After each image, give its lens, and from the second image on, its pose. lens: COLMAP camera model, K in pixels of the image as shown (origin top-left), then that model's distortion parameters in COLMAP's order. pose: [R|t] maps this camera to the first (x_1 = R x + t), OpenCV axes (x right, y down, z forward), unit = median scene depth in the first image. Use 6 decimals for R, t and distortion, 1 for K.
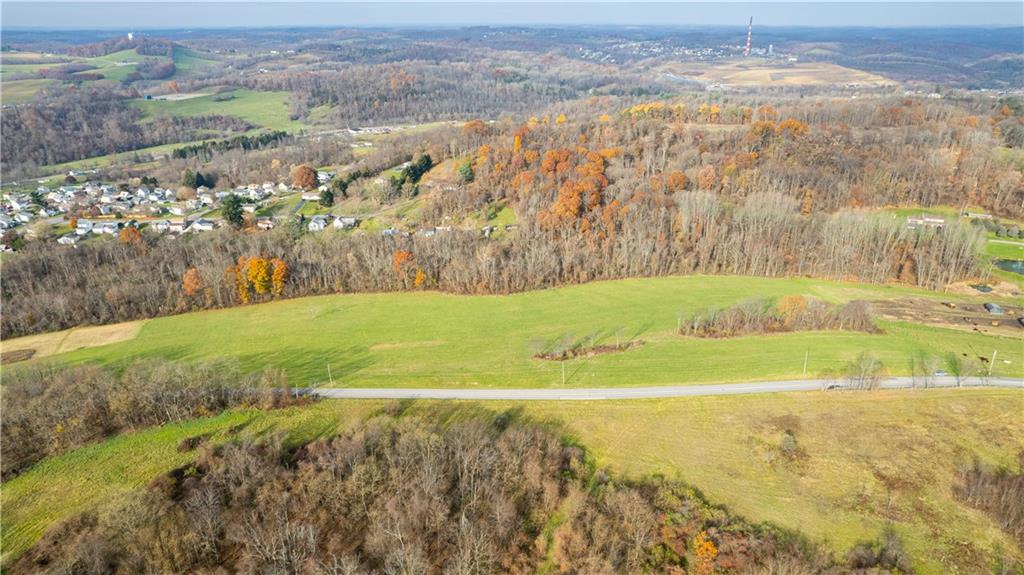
lens RADIAL K [[657.7, 0, 512.0], [0, 657.7, 287.5], [0, 0, 1]] dist [-0.020238, 0.000527]
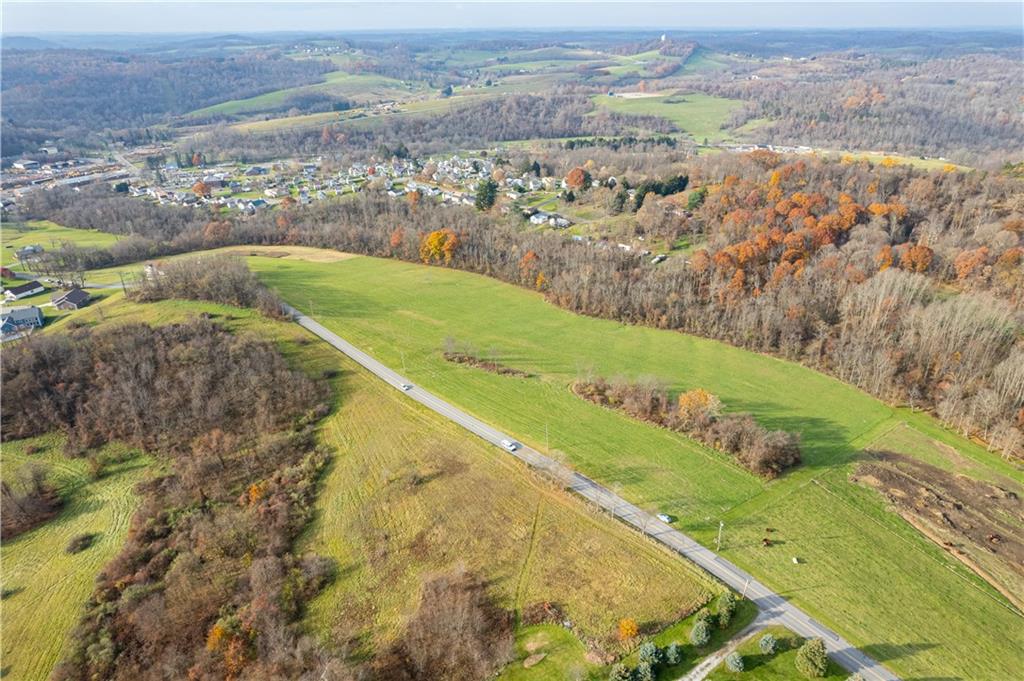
lens RADIAL K [[660.0, 0, 513.8], [0, 660.0, 353.0], [0, 0, 1]] dist [-0.092369, 0.086857]
pose [[0.698095, 0.323098, -0.638961, 0.612017], [-0.265788, 0.945572, 0.187752, -0.099719], [0.664846, 0.038760, 0.745974, 0.173805]]
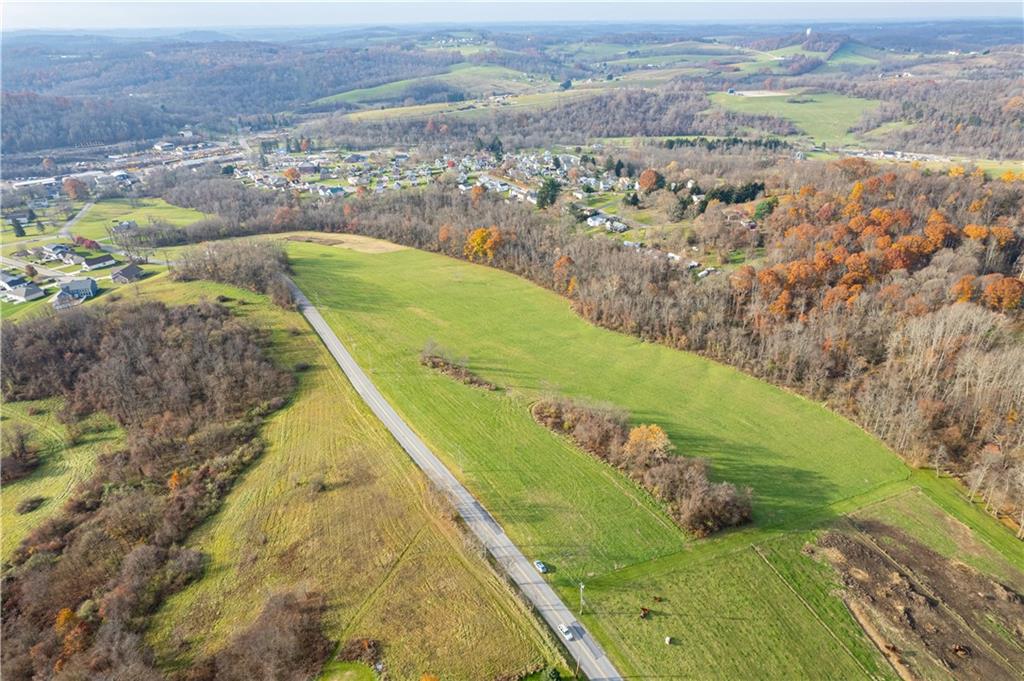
lens RADIAL K [[660.0, 0, 513.8], [0, 660.0, 353.0], [0, 0, 1]] dist [-0.092369, 0.086857]
pose [[0.536473, 0.385565, -0.750691, 0.686990], [-0.309019, 0.917500, 0.250403, -0.160827], [0.785305, 0.097643, 0.611361, 0.322660]]
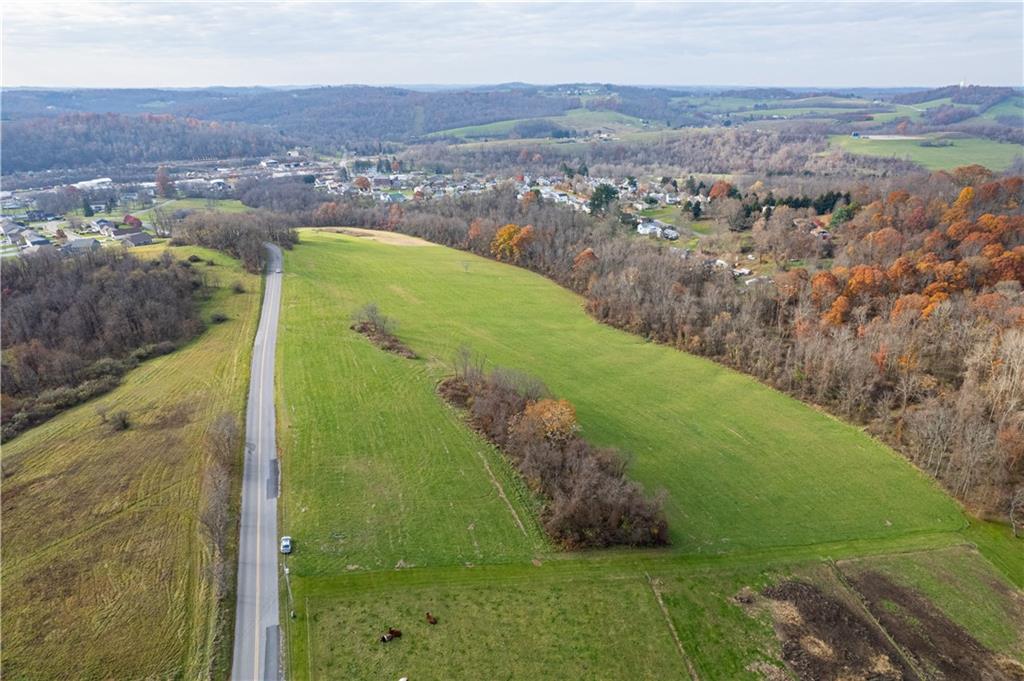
lens RADIAL K [[660.0, 0, 513.8], [0, 660.0, 353.0], [0, 0, 1]] dist [-0.092369, 0.086857]
pose [[0.358561, 0.358804, -0.861797, 0.683068], [-0.351896, 0.907030, 0.231226, -0.107155], [0.864641, 0.220354, 0.451487, 0.563785]]
